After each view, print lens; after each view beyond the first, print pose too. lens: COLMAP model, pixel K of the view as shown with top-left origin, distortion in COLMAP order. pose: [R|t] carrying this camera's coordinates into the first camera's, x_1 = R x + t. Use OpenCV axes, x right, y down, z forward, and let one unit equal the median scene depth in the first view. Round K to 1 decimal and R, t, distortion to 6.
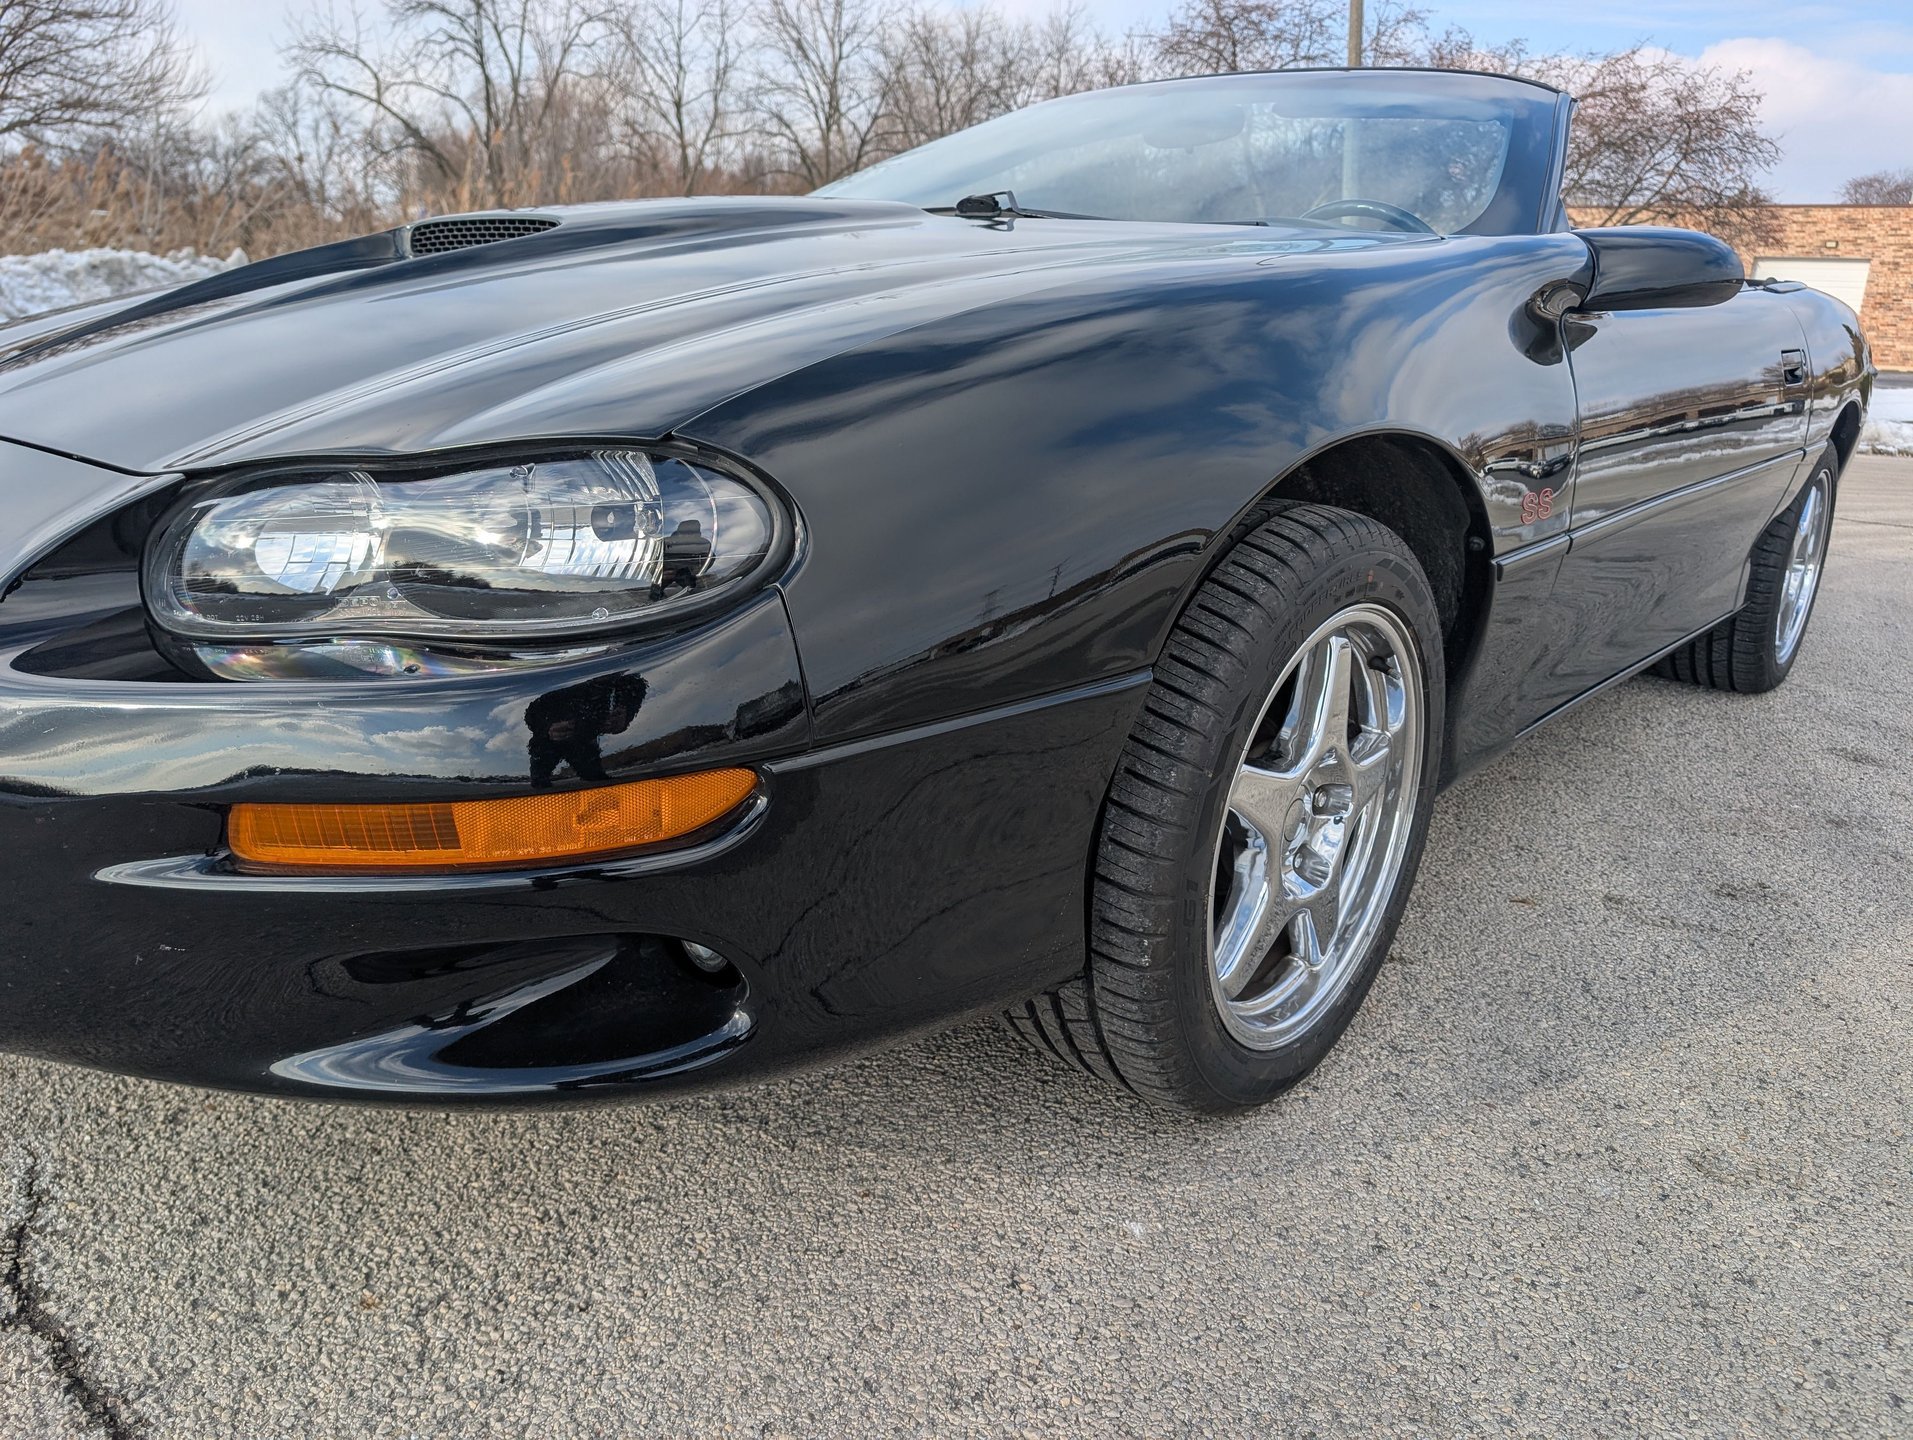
lens RADIAL K [[1403.1, 0, 954.5], [0, 1403.1, 725.2], [0, 0, 1]] dist [0.007703, -0.006745]
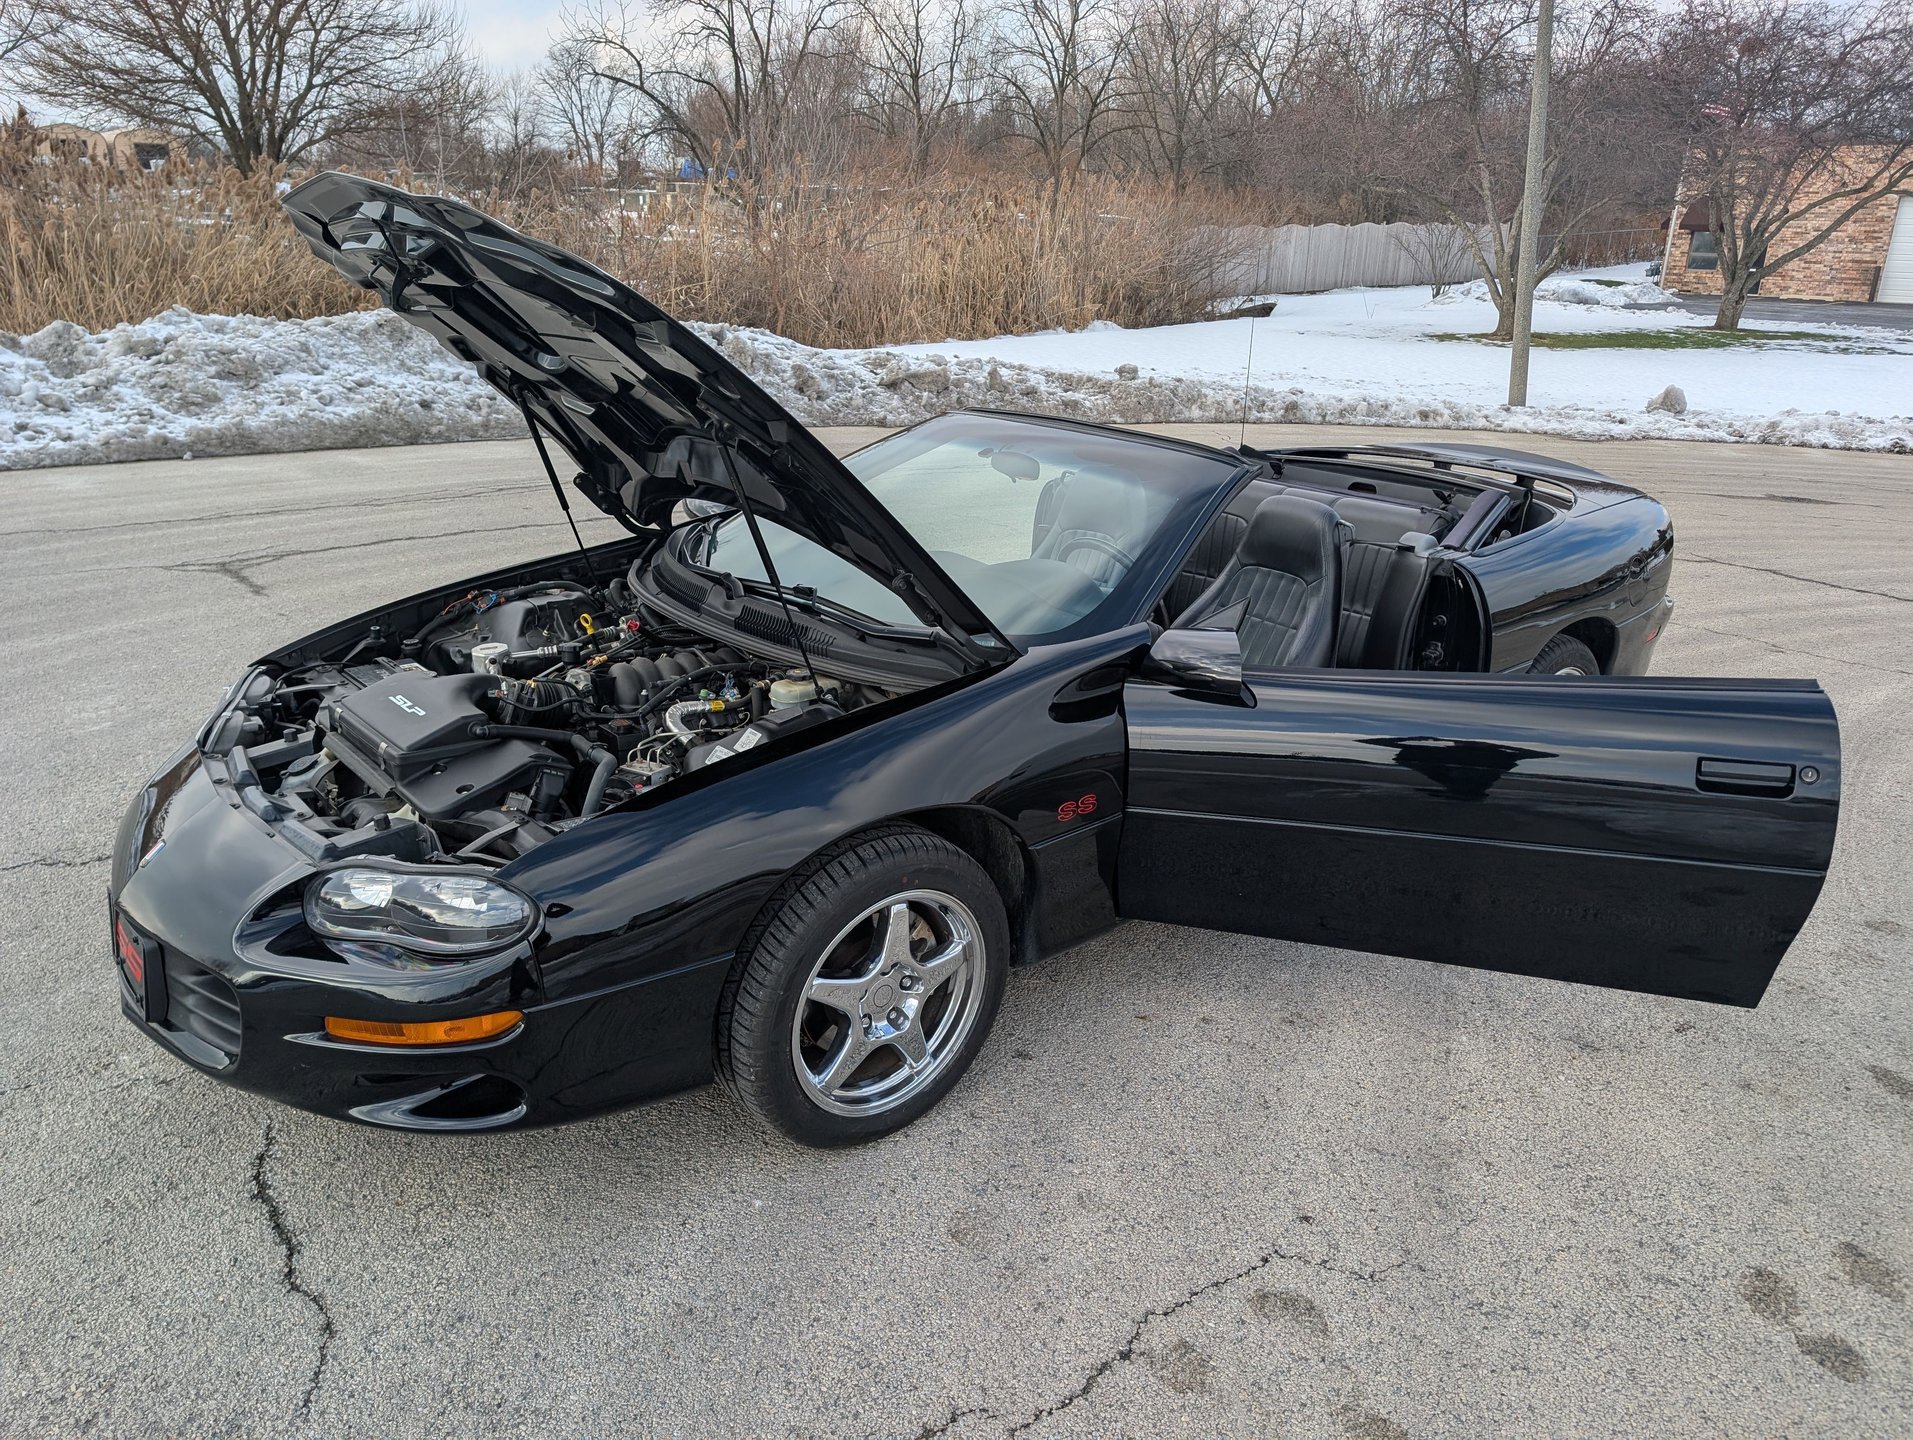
lens RADIAL K [[1403.1, 0, 959.7], [0, 1403.1, 718.1], [0, 0, 1]] dist [0.007703, -0.006745]
pose [[0.985205, 0.039866, -0.166678, 0.657073], [-0.032737, 0.998437, 0.045300, -0.402150], [0.168224, -0.039174, 0.984970, -0.837980]]
